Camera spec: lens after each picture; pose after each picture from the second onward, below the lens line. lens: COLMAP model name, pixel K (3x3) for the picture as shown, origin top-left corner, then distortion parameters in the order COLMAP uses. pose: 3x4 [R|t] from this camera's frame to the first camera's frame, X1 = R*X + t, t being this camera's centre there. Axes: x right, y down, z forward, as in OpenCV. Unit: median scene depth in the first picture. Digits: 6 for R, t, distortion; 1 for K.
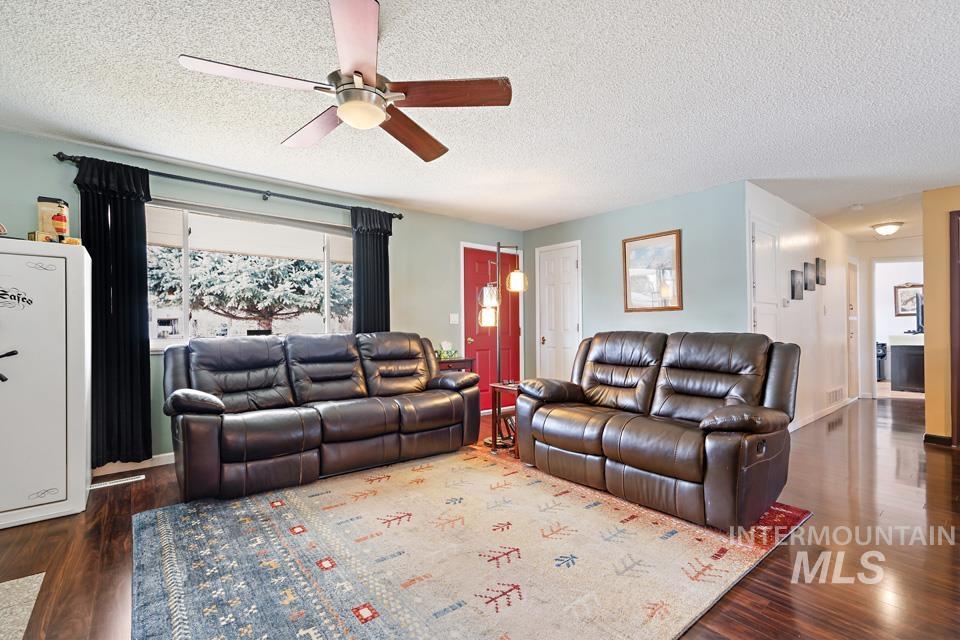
lens RADIAL K [[429.5, 0, 486.7], [0, 429.5, 326.4], [0, 0, 1]] dist [-0.013906, 0.006368]
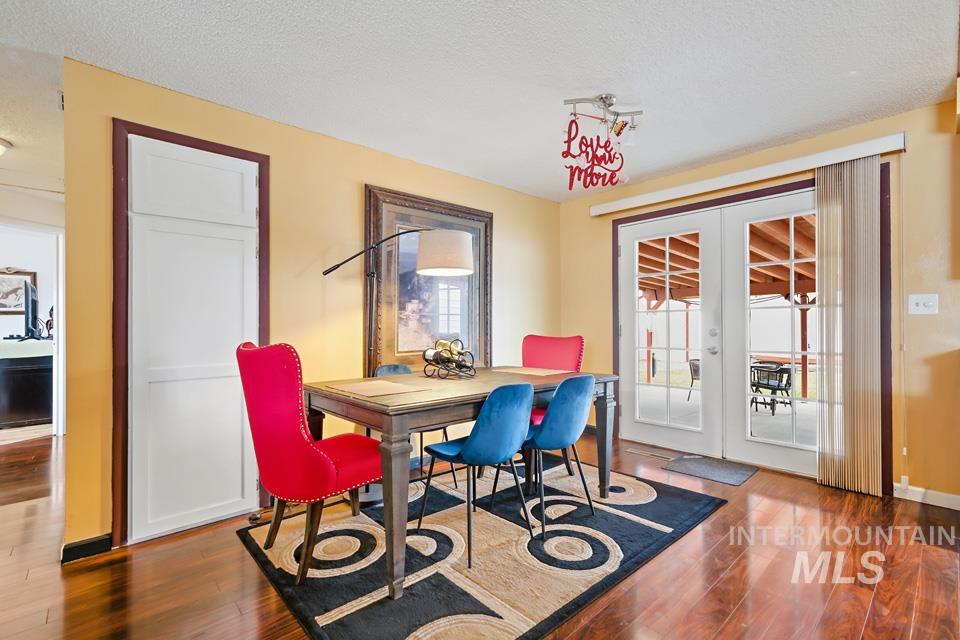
lens RADIAL K [[429.5, 0, 483.2], [0, 429.5, 325.4], [0, 0, 1]] dist [-0.013906, 0.006368]
pose [[-0.057972, 0.004281, 0.998309, 0.474448], [-0.000497, 0.999991, -0.004317, -0.007835], [-0.998318, -0.000747, -0.057970, 0.513458]]
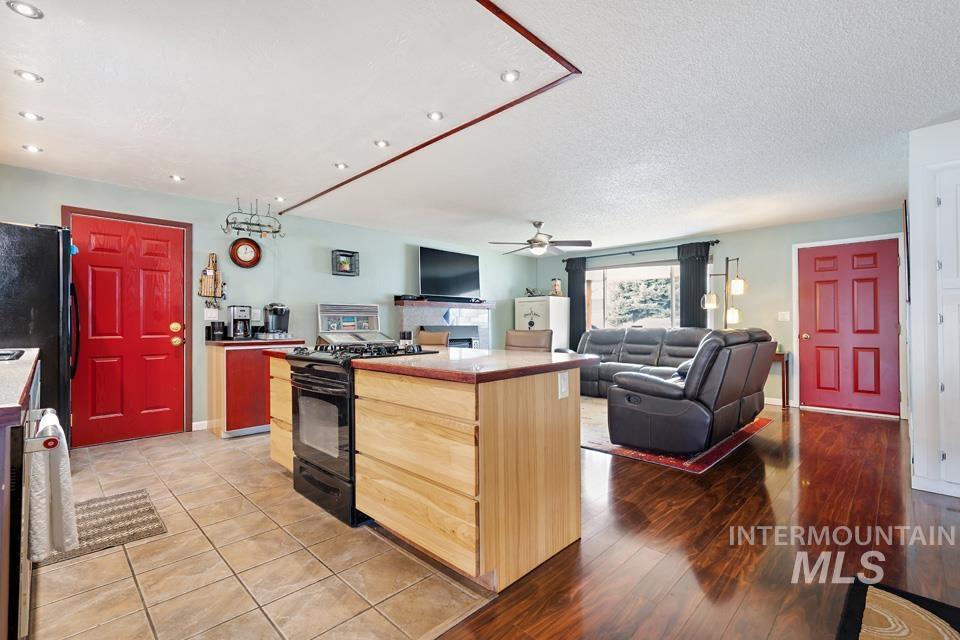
lens RADIAL K [[429.5, 0, 482.1], [0, 429.5, 322.3], [0, 0, 1]] dist [-0.013906, 0.006368]
pose [[0.112085, 0.003581, -0.993692, 1.132248], [0.007539, 0.999962, 0.004454, -0.015130], [0.993670, -0.007991, 0.112054, 0.123118]]
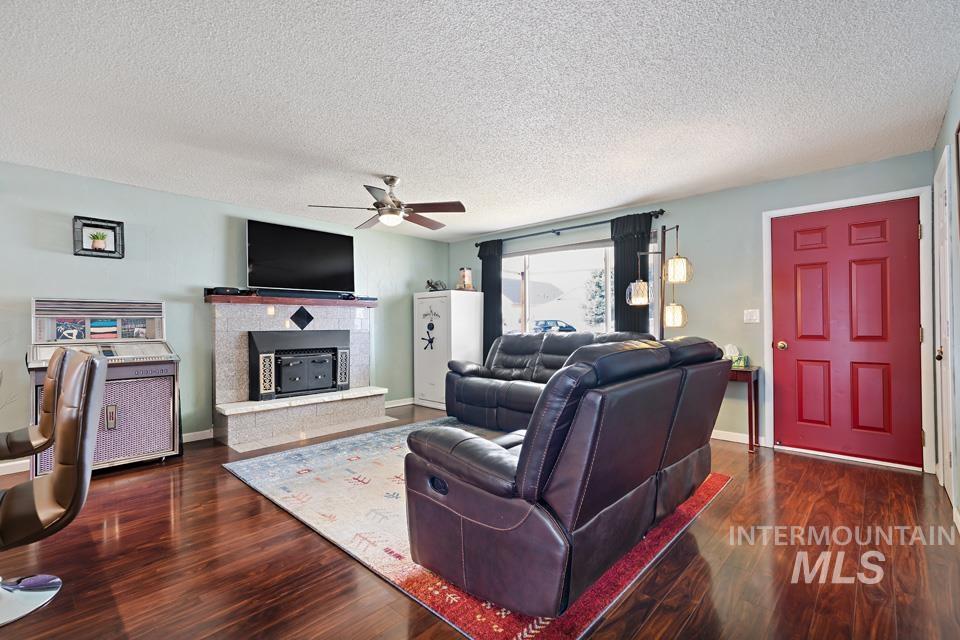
lens RADIAL K [[429.5, 0, 482.6], [0, 429.5, 322.5], [0, 0, 1]] dist [-0.013906, 0.006368]
pose [[0.142128, 0.002767, -0.989844, 0.749226], [0.011660, 0.999922, 0.004469, -0.017359], [0.989780, -0.012177, 0.142085, 0.498087]]
